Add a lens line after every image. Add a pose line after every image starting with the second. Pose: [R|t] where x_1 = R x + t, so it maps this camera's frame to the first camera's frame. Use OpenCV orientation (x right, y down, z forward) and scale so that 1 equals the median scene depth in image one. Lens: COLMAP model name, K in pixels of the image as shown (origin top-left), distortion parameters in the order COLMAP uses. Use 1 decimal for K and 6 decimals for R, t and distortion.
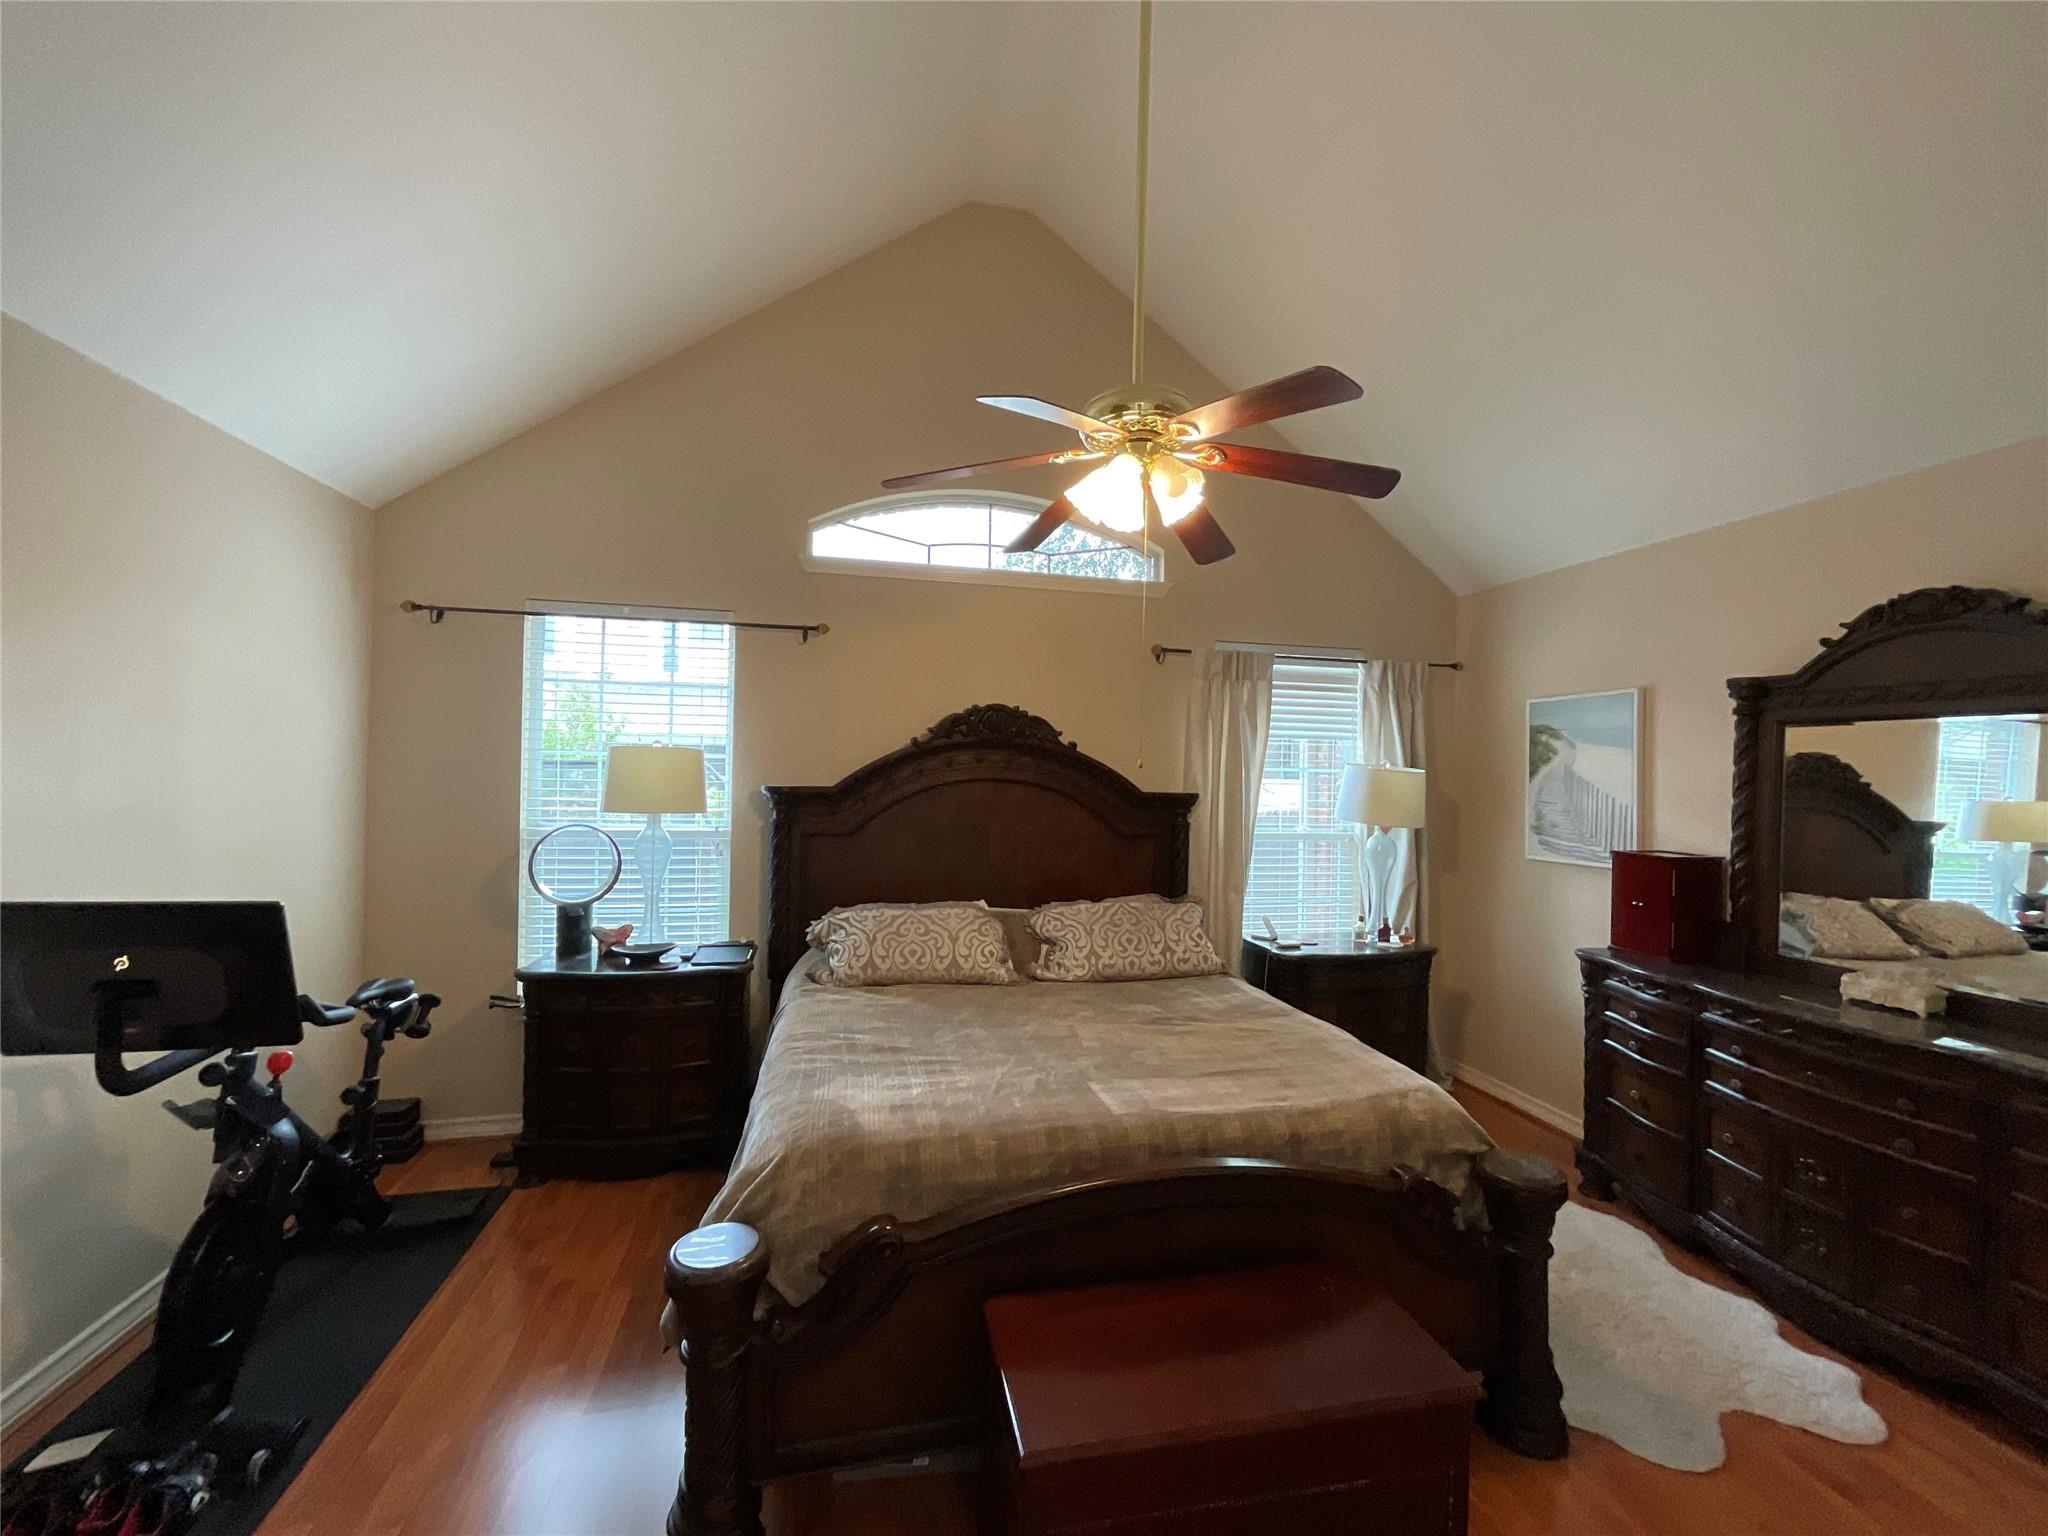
lens RADIAL K [[827.9, 0, 1023.6], [0, 827.9, 769.2], [0, 0, 1]] dist [-0.003411, 0.000200]
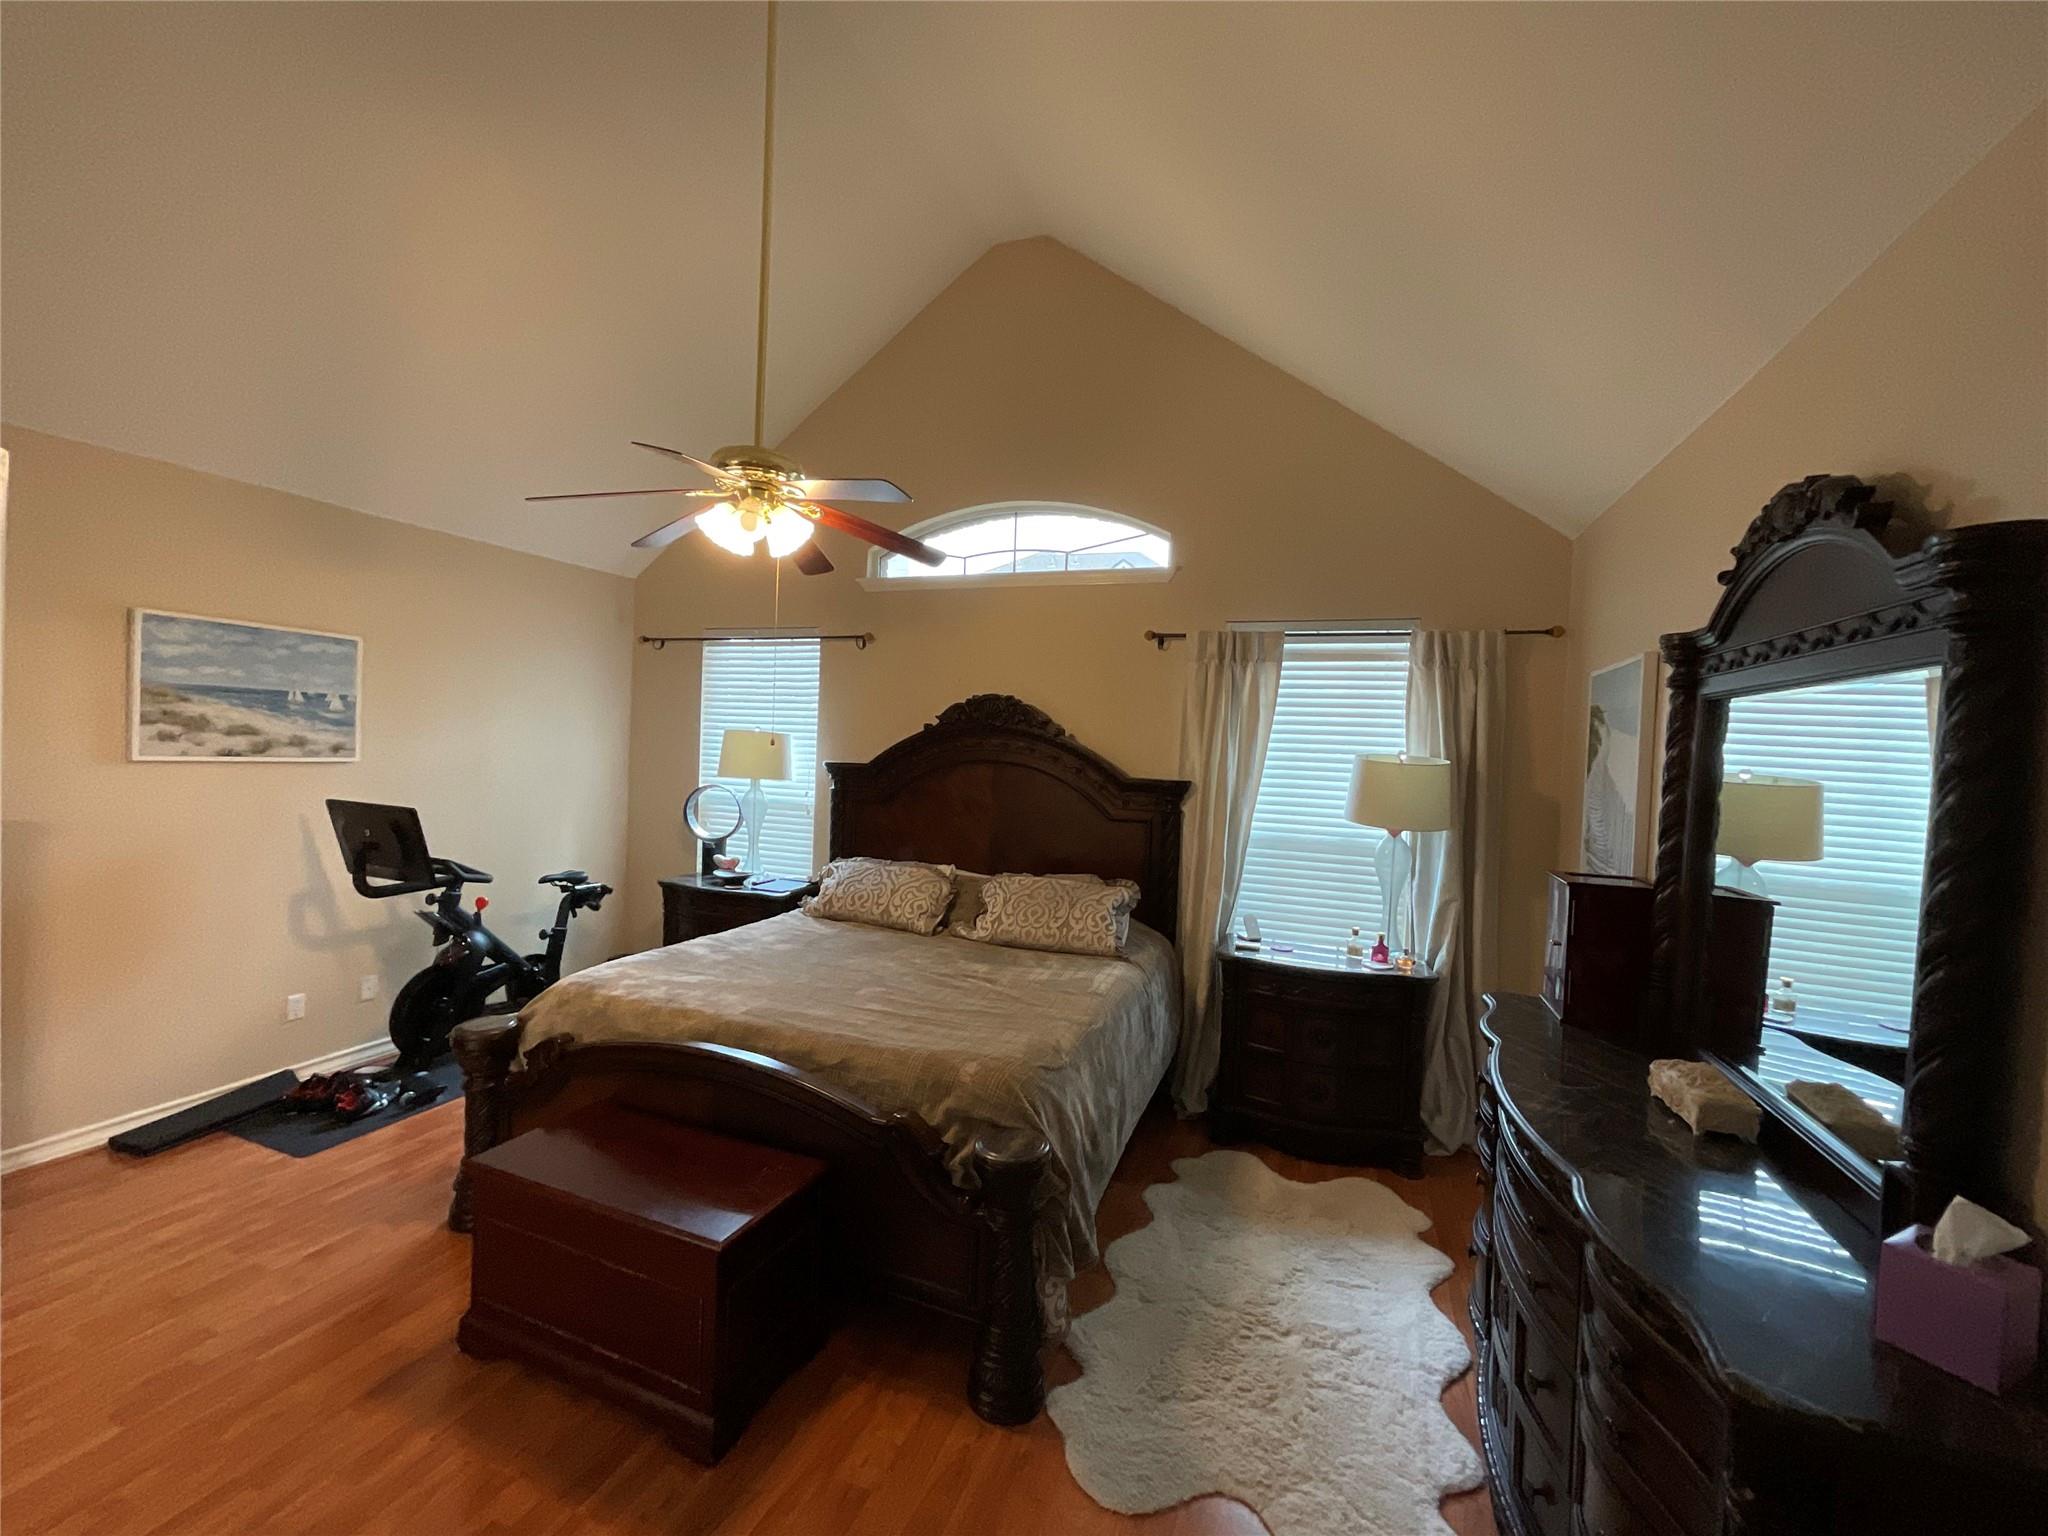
lens RADIAL K [[827.9, 0, 1026.8], [0, 827.9, 770.8], [0, 0, 1]] dist [-0.003411, 0.000200]
pose [[0.830992, 0.028904, -0.555533, 0.707199], [-0.022190, 0.999577, 0.018815, 0.003628], [0.555842, -0.003308, 0.831282, 0.102691]]
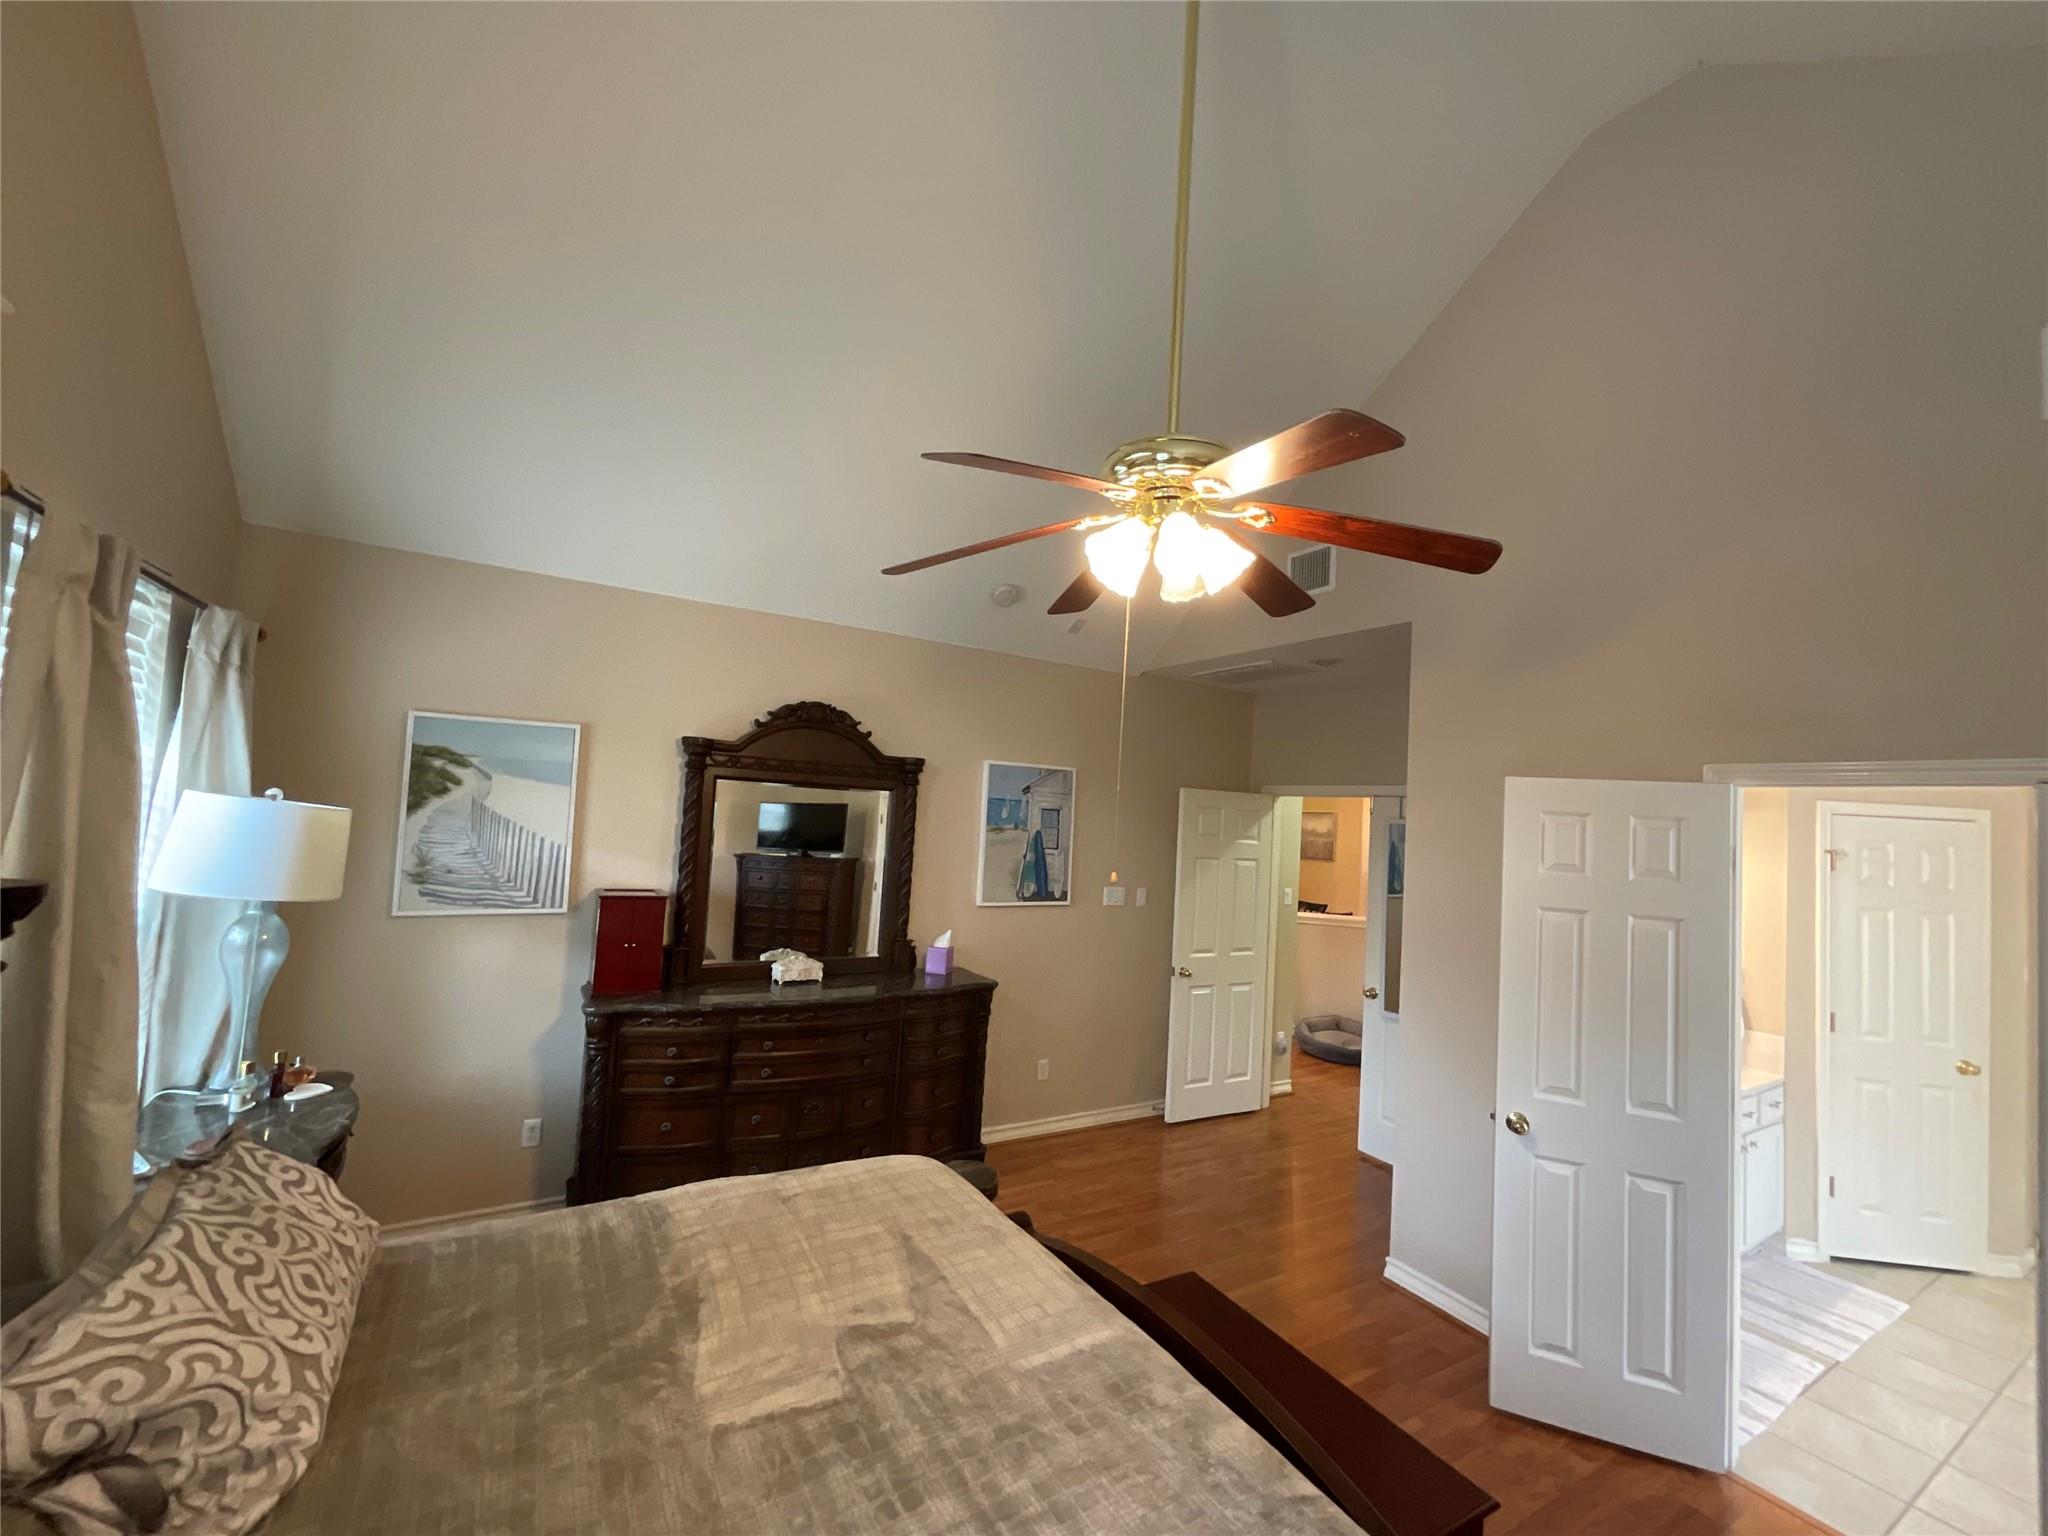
lens RADIAL K [[827.9, 0, 1028.1], [0, 827.9, 764.7], [0, 0, 1]] dist [-0.003411, 0.000200]
pose [[-0.316293, 0.017362, 0.948503, -0.362843], [-0.066798, 0.996943, -0.040523, -0.047826], [-0.946307, -0.076175, -0.314167, 0.811778]]
